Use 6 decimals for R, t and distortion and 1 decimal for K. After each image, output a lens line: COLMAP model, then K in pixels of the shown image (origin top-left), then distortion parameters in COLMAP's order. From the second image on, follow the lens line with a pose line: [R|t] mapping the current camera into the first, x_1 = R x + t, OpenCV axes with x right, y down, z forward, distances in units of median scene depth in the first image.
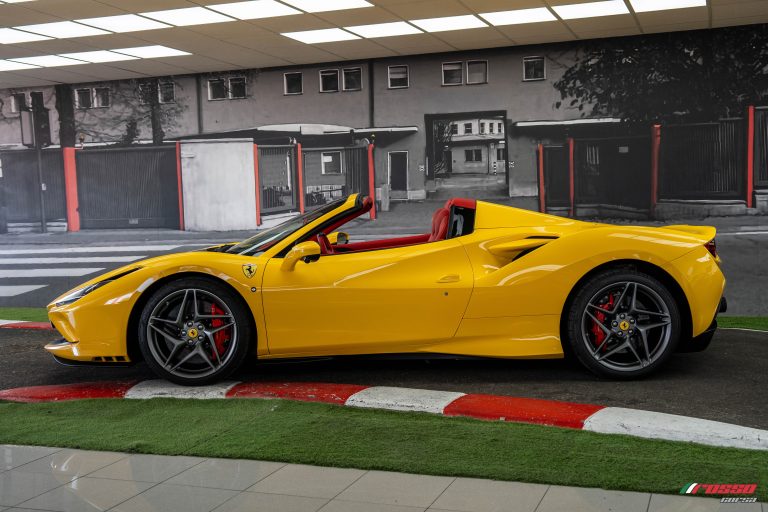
lens RADIAL K [[902.9, 0, 412.6], [0, 902.9, 239.2], [0, 0, 1]] dist [0.018830, 0.000000]
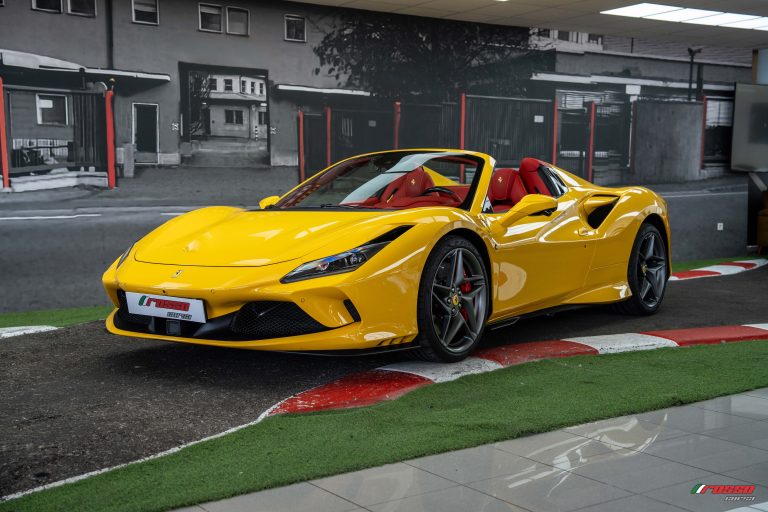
lens RADIAL K [[1009.0, 0, 383.3], [0, 1009.0, 253.7], [0, 0, 1]] dist [0.147696, 0.000000]
pose [[0.582050, -0.028454, 0.812655, -0.661601], [0.022572, 0.999568, 0.018831, 0.025364], [-0.812840, 0.007383, 0.582440, 0.311526]]
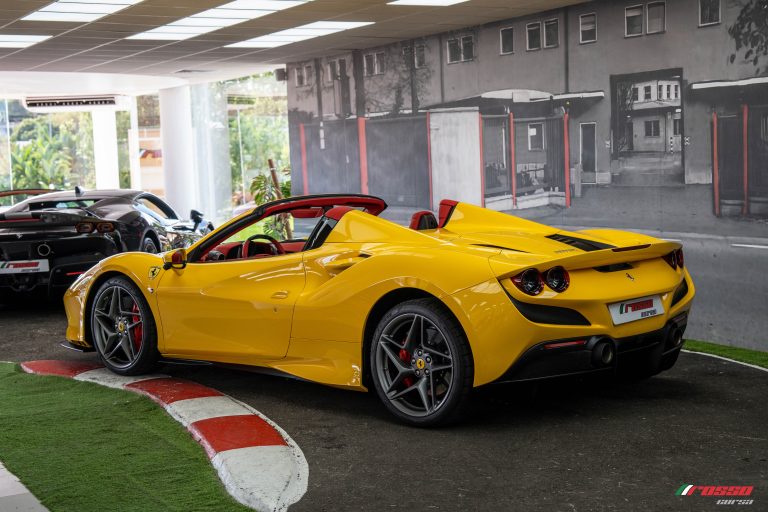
lens RADIAL K [[1248.2, 0, 404.0], [0, 1248.2, 254.2], [0, 0, 1]] dist [0.129081, 0.000000]
pose [[0.743303, 0.053433, -0.666817, 0.631585], [-0.013063, 0.997774, 0.065392, -0.053933], [0.668827, -0.039896, 0.742347, 0.068955]]
